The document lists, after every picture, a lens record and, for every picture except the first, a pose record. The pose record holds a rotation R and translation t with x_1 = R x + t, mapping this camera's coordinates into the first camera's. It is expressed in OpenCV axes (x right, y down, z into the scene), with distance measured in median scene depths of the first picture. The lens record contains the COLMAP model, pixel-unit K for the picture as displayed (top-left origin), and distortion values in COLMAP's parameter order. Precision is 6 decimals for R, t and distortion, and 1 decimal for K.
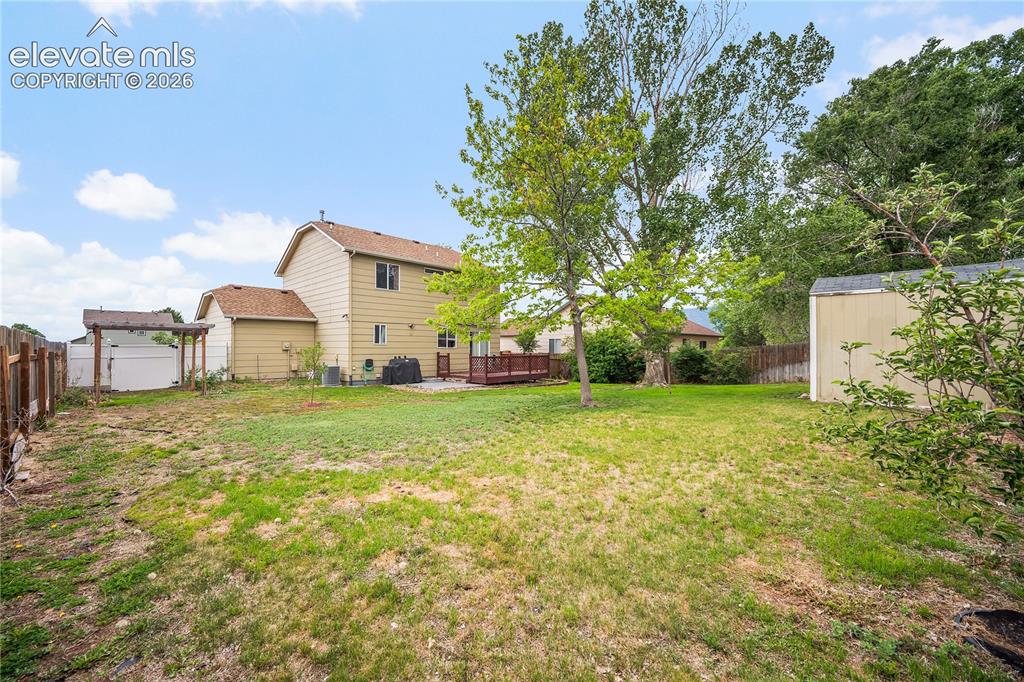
lens RADIAL K [[403.3, 0, 507.2], [0, 403.3, 338.8], [0, 0, 1]] dist [0.000310, 0.000072]
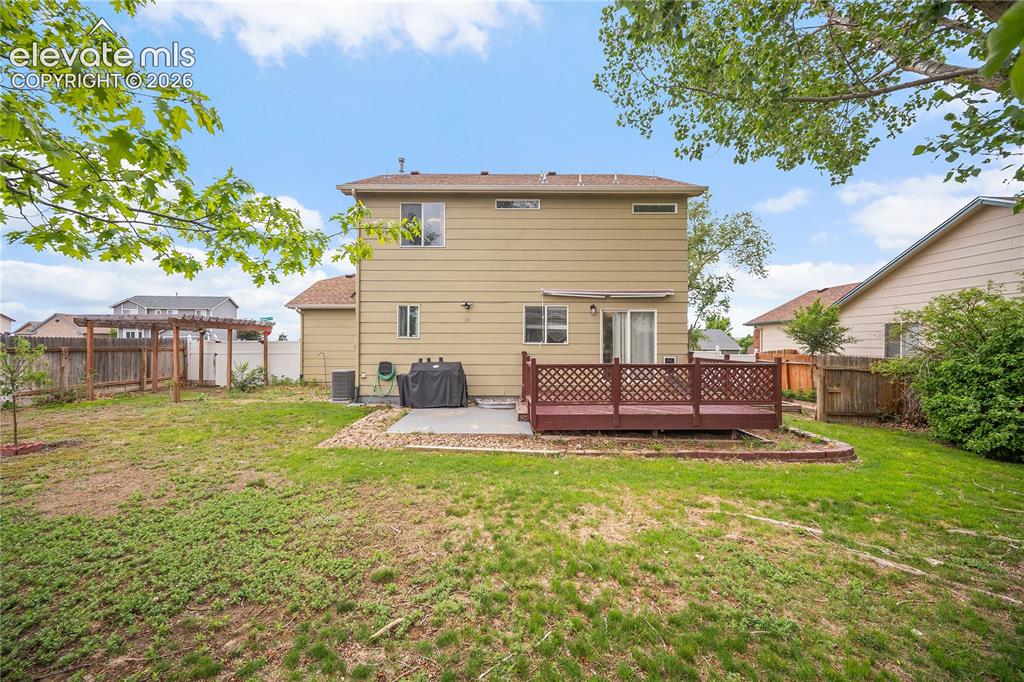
lens RADIAL K [[403.3, 0, 507.2], [0, 403.3, 338.8], [0, 0, 1]] dist [0.000310, 0.000072]
pose [[0.702661, -0.009652, -0.711459, 0.208531], [0.015322, 0.999881, 0.001567, 0.015729], [0.711360, -0.012002, 0.702726, 0.642461]]
